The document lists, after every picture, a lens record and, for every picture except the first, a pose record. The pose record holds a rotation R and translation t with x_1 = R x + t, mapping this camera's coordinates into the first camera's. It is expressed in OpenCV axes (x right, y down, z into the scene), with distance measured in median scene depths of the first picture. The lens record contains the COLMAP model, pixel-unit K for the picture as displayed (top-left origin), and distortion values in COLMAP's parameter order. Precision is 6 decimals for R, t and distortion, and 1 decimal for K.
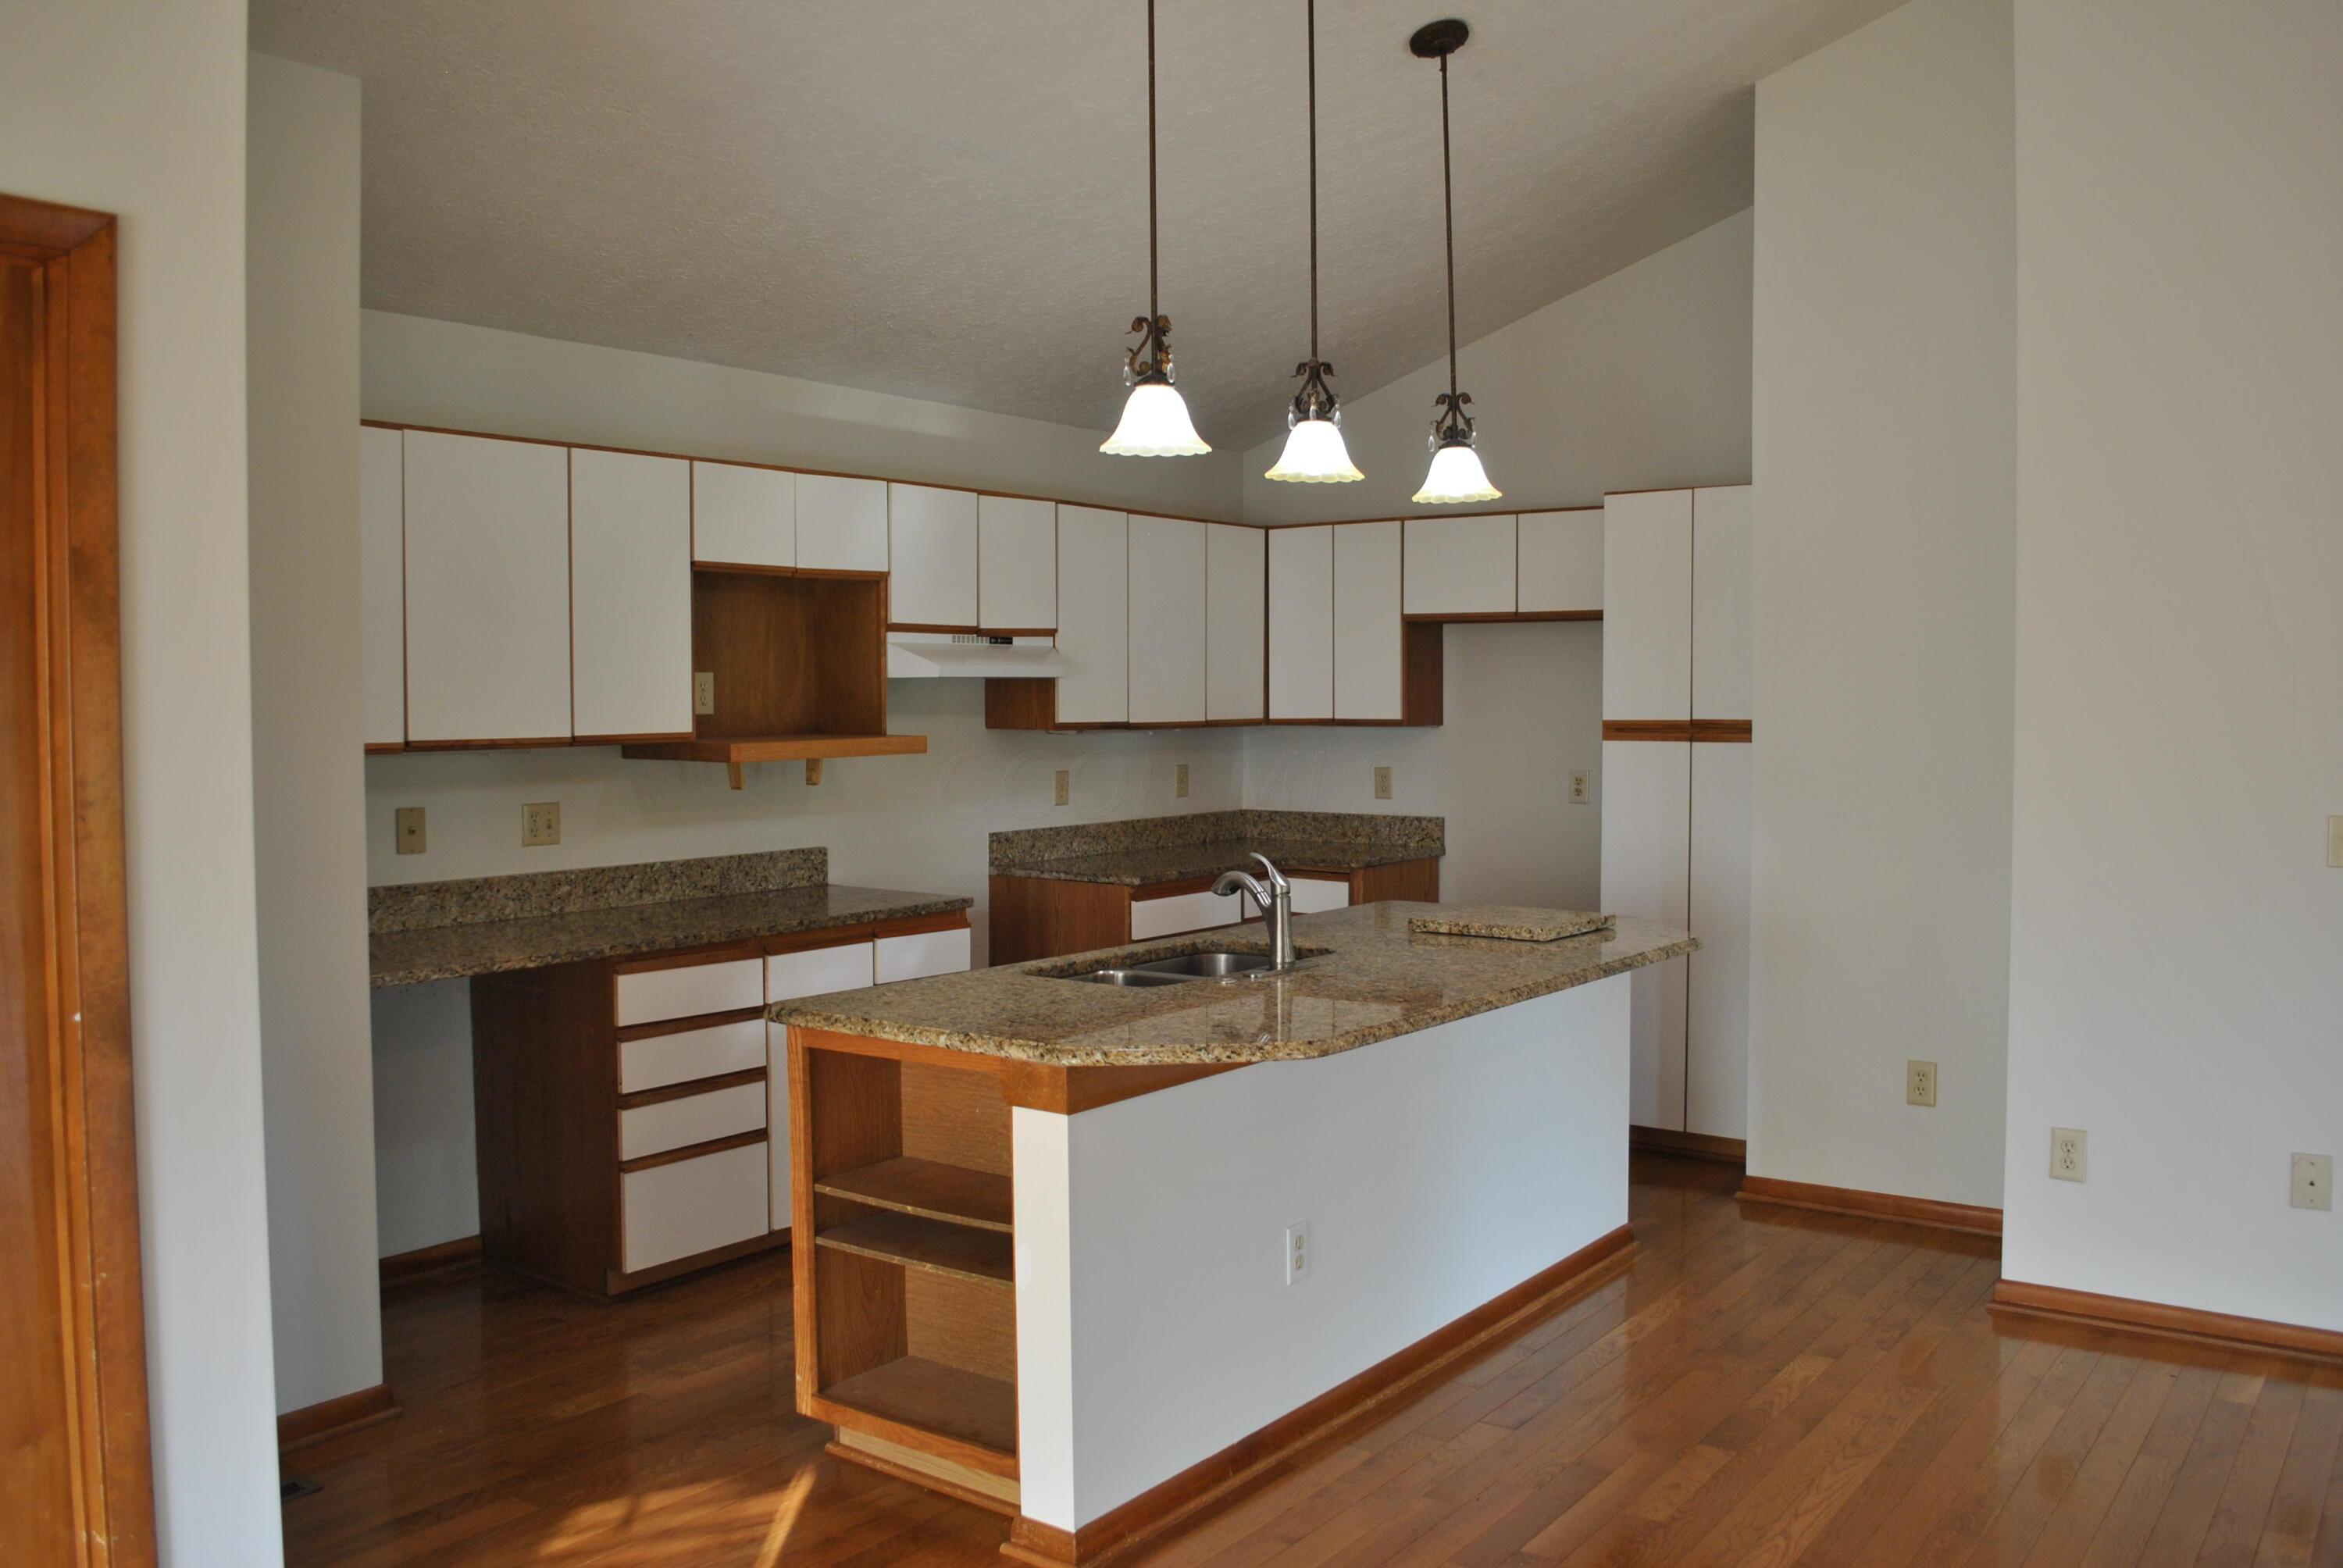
lens RADIAL K [[1848.9, 0, 1171.5], [0, 1848.9, 784.0], [0, 0, 1]] dist [-0.081701, 0.010405]
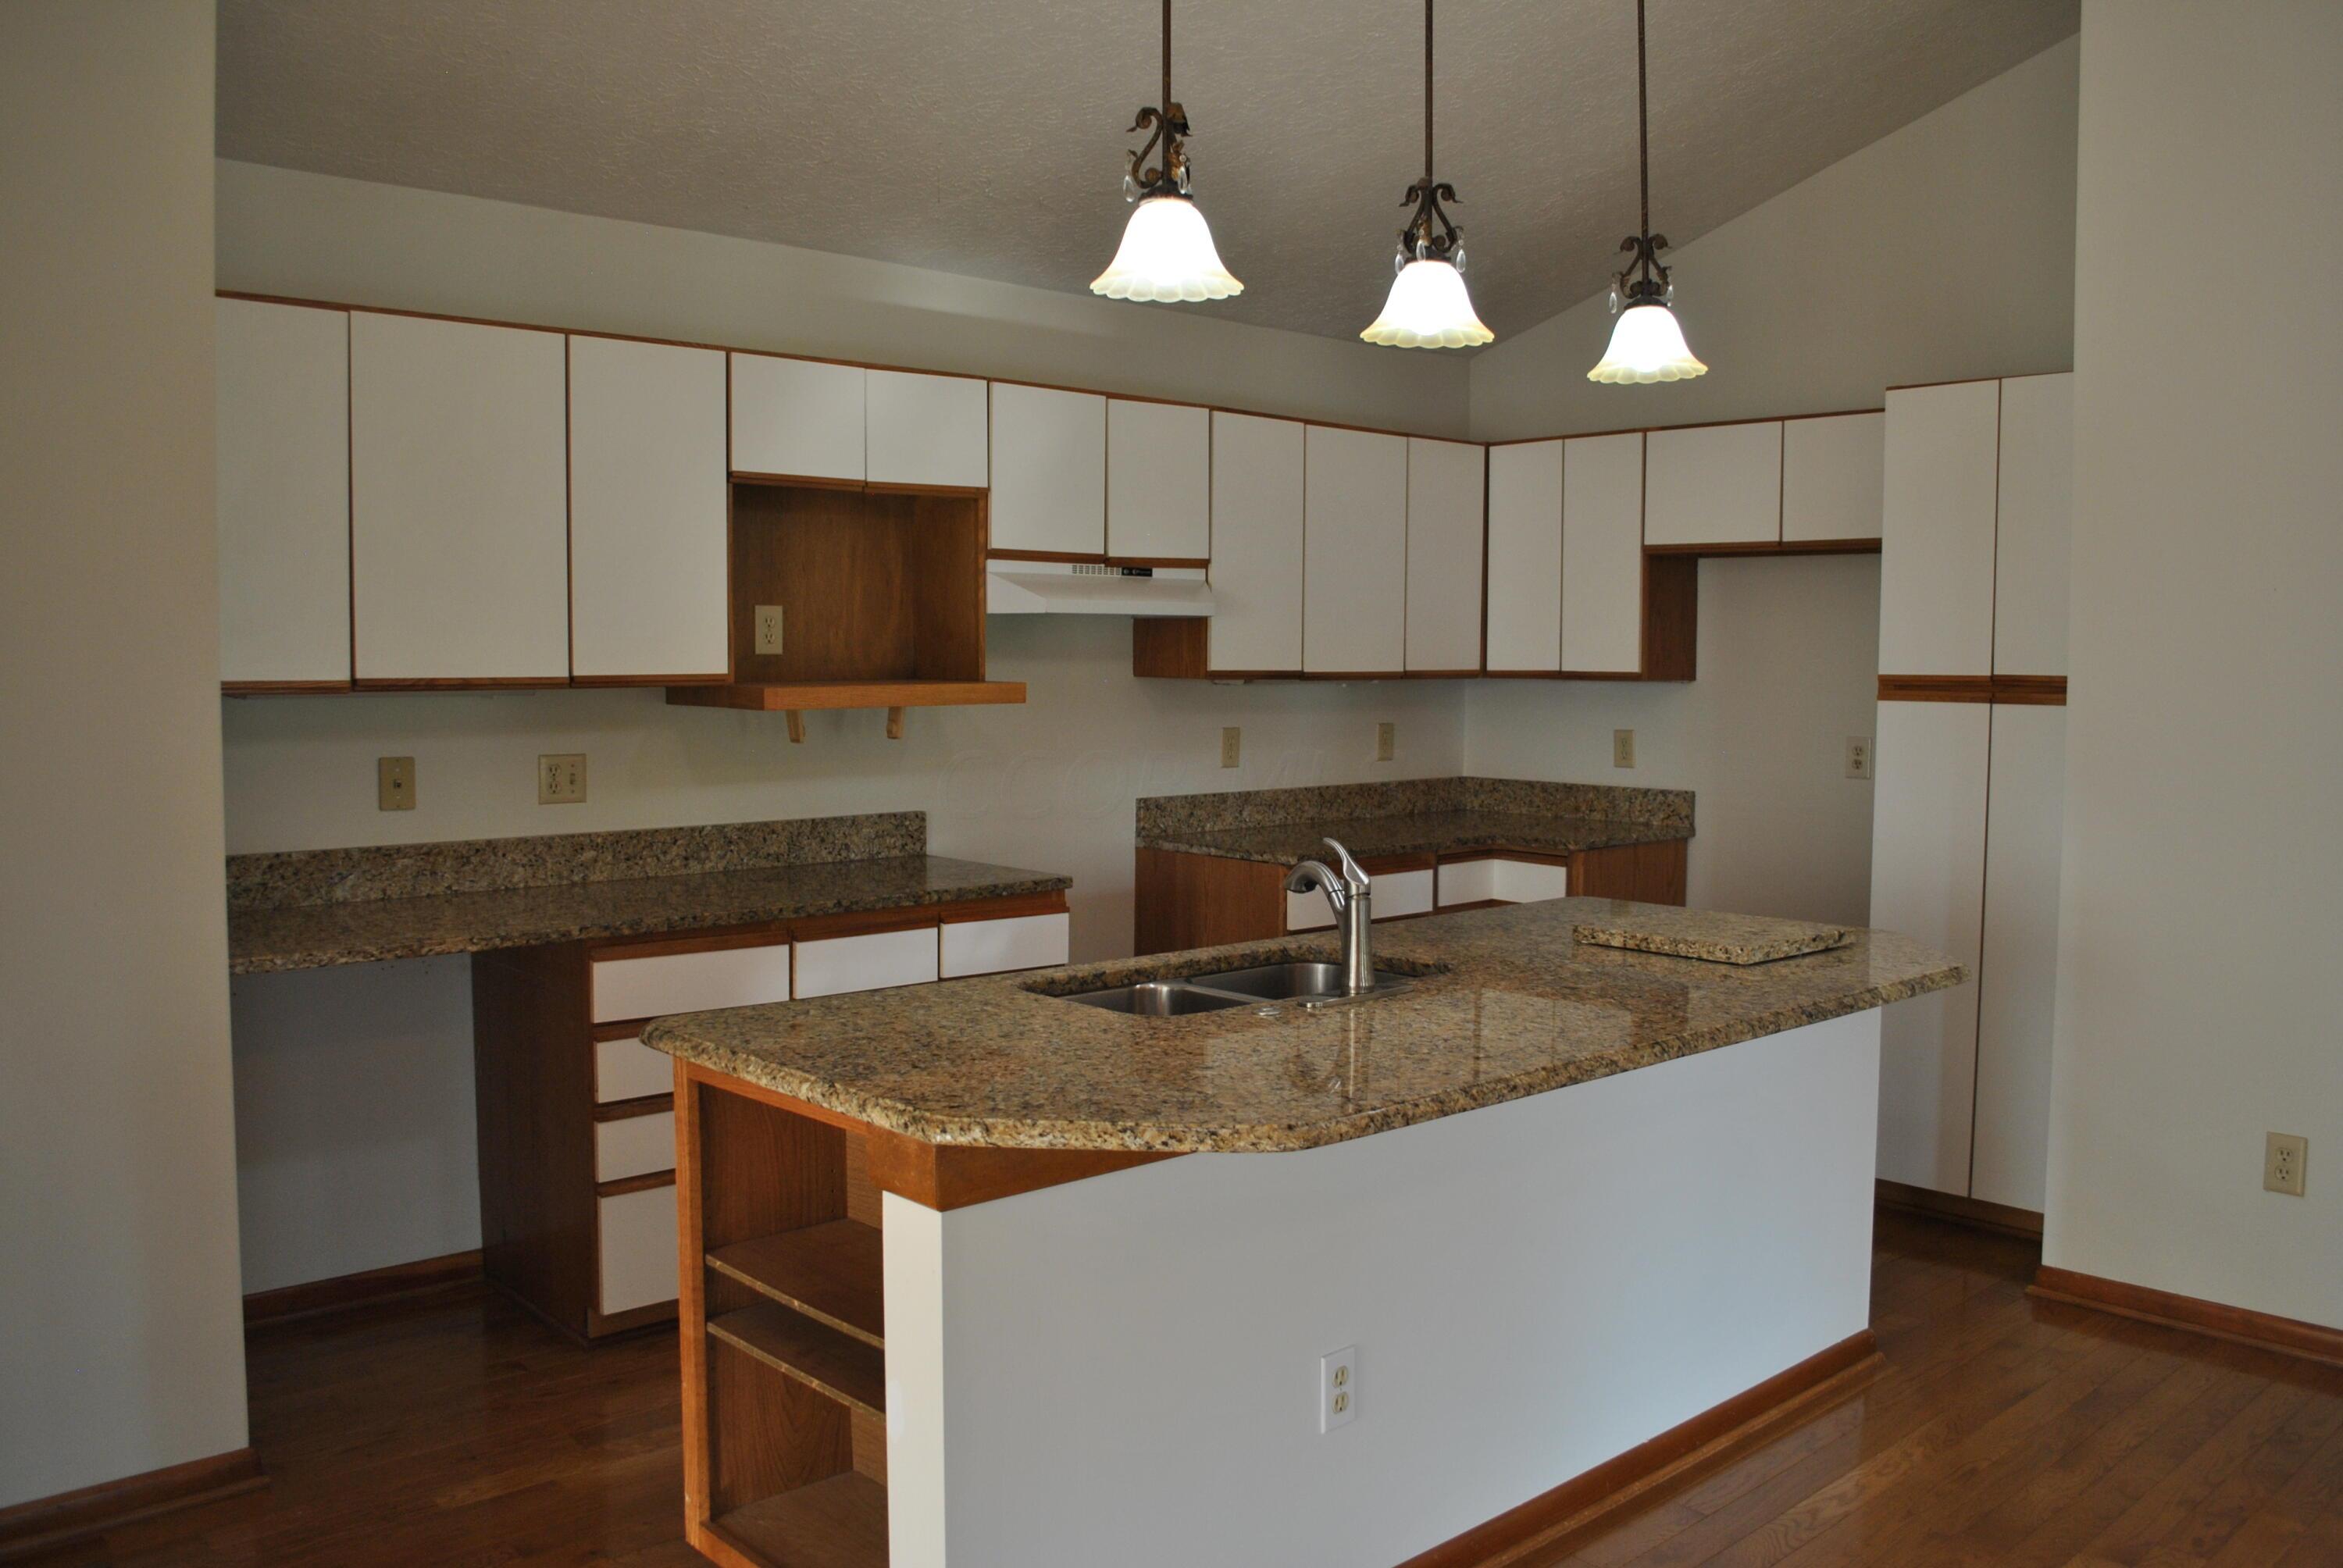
lens RADIAL K [[1848.9, 0, 1171.5], [0, 1848.9, 784.0], [0, 0, 1]] dist [-0.081701, 0.010405]
pose [[0.982886, 0.021575, -0.182947, 0.098034], [-0.017507, 0.999563, 0.023818, -0.001246], [0.183381, -0.020208, 0.982834, 0.207467]]
